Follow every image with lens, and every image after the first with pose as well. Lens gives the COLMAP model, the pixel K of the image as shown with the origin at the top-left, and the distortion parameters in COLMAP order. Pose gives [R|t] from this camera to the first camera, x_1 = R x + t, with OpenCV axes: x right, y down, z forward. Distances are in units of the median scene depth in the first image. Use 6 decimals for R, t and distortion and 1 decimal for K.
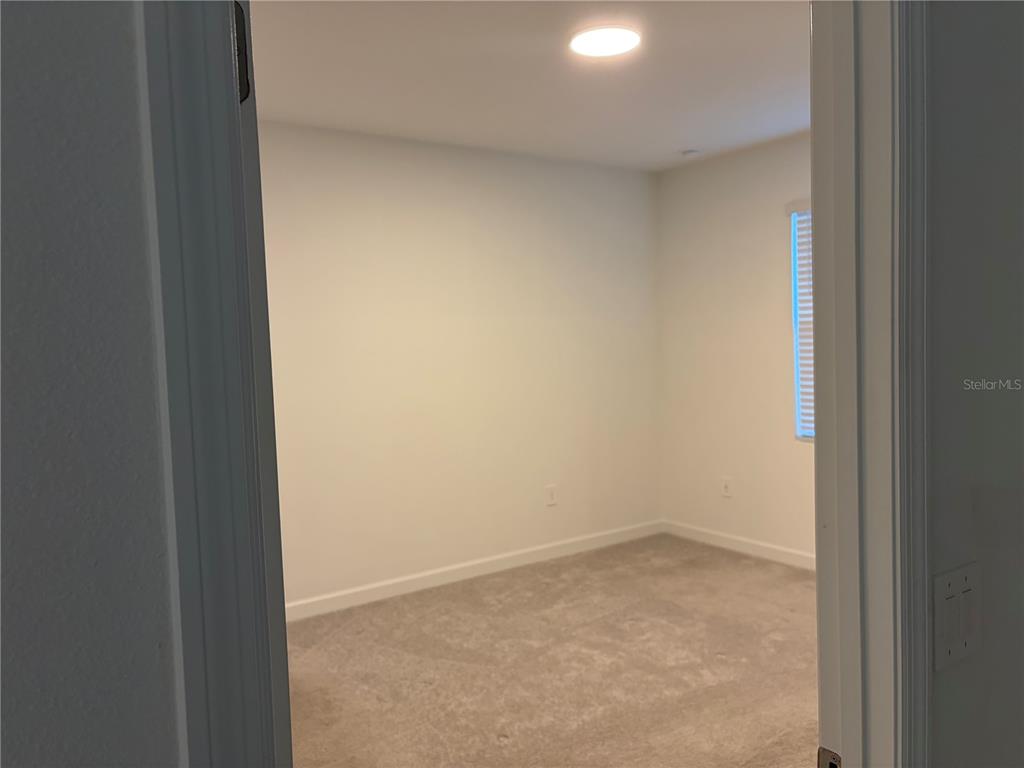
lens RADIAL K [[771.3, 0, 512.5], [0, 771.3, 384.5], [0, 0, 1]] dist [0.040136, -0.043169]
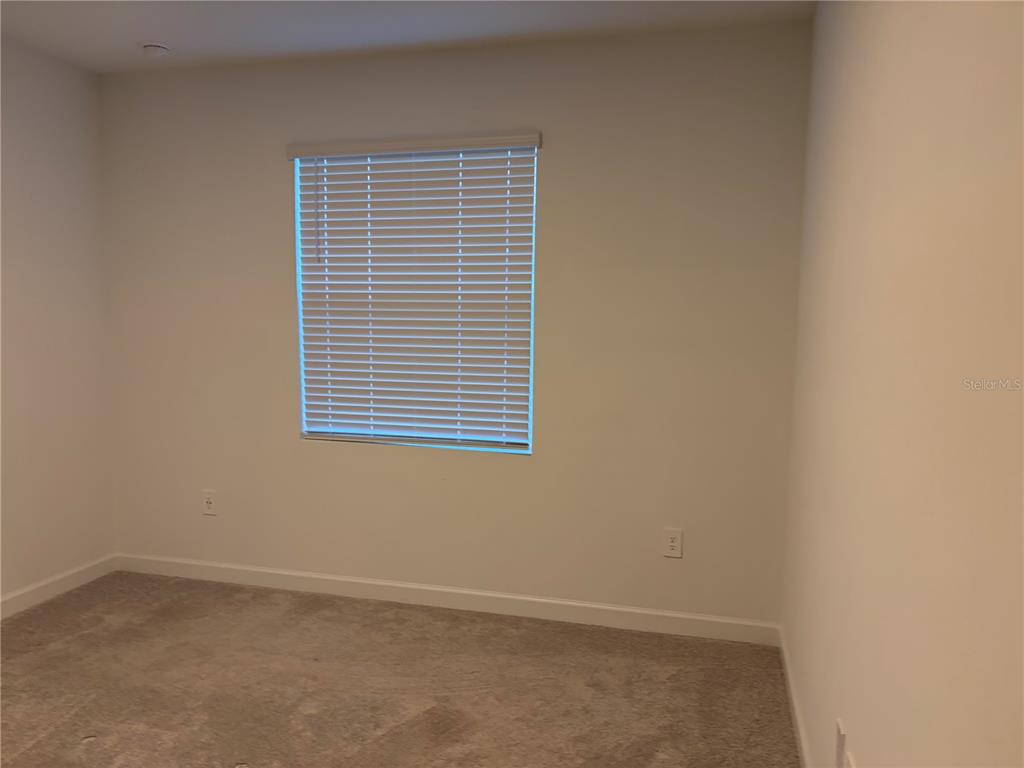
lens RADIAL K [[771.3, 0, 517.0], [0, 771.3, 378.9], [0, 0, 1]] dist [0.040136, -0.043169]
pose [[0.759844, -0.022610, 0.649712, 0.009042], [0.008845, 0.999662, 0.024445, -0.009815], [-0.650045, -0.012827, 0.759788, 0.246866]]
